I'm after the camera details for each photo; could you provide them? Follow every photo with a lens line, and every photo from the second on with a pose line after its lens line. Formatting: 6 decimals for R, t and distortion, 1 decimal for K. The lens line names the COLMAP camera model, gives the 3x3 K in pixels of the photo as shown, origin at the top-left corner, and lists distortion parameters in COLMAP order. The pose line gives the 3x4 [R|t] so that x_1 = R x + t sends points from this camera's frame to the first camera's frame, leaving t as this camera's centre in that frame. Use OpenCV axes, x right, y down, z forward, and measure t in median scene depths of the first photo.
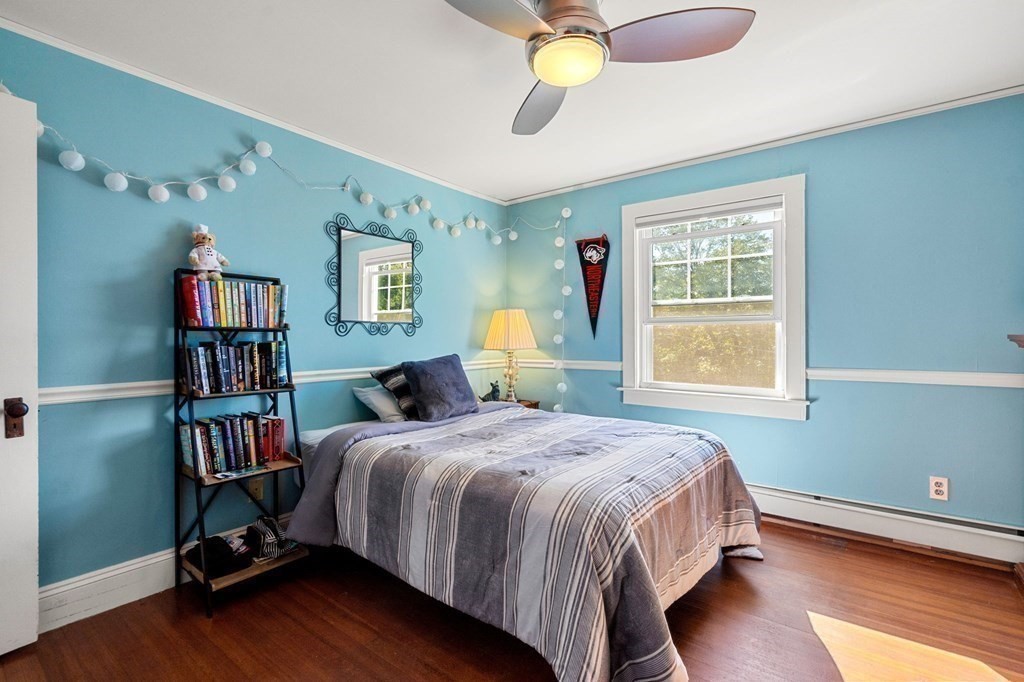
lens RADIAL K [[468.5, 0, 505.8], [0, 468.5, 332.5], [0, 0, 1]] dist [-0.004826, -0.000613]
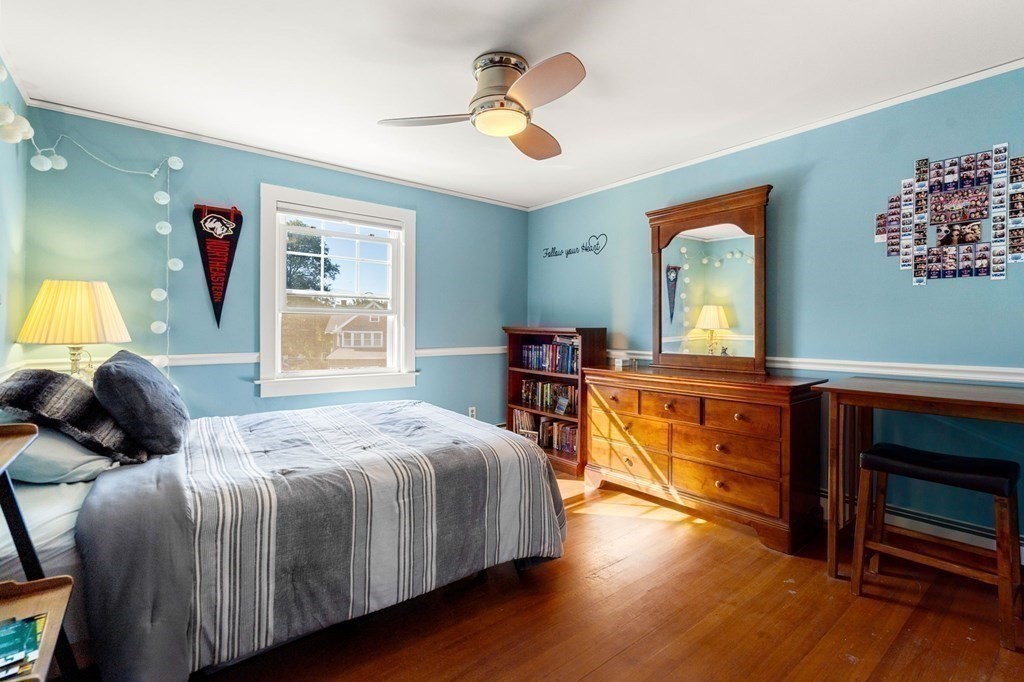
lens RADIAL K [[468.5, 0, 514.4], [0, 468.5, 332.9], [0, 0, 1]] dist [-0.004826, -0.000613]
pose [[0.239750, -0.003515, 0.970828, -0.511304], [-0.015107, 0.999859, 0.007351, 0.009354], [-0.970717, -0.016429, 0.239663, 0.288380]]
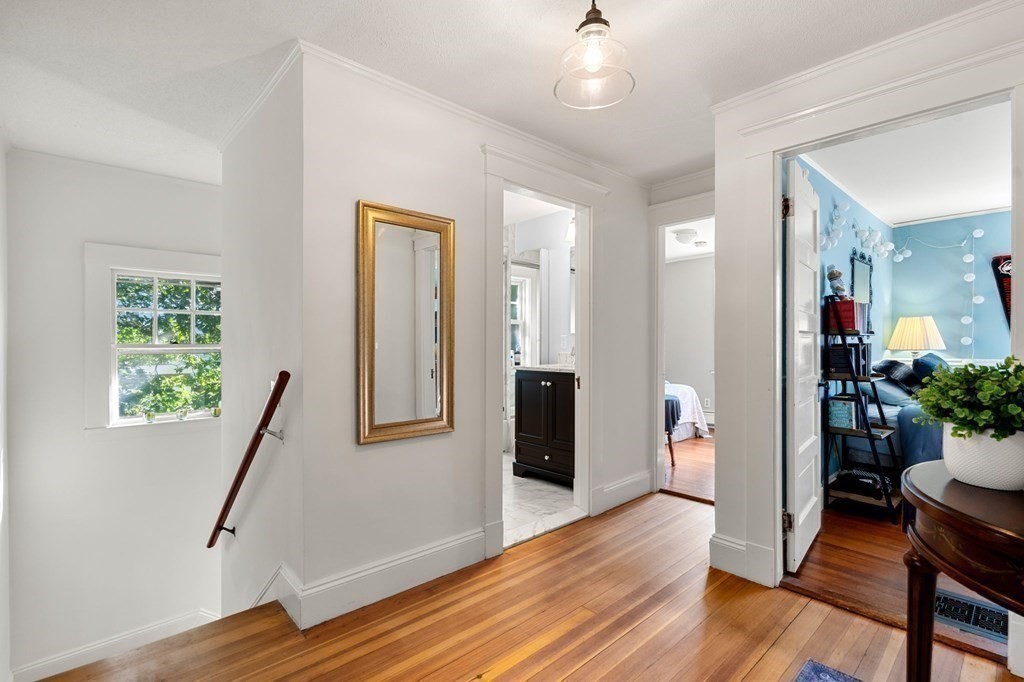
lens RADIAL K [[468.5, 0, 512.6], [0, 468.5, 345.2], [0, 0, 1]] dist [-0.004826, -0.000613]
pose [[0.981585, -0.004841, -0.190967, -0.847273], [0.008214, 0.999824, 0.016876, -0.004340], [0.190851, -0.018133, 0.981451, -0.402576]]
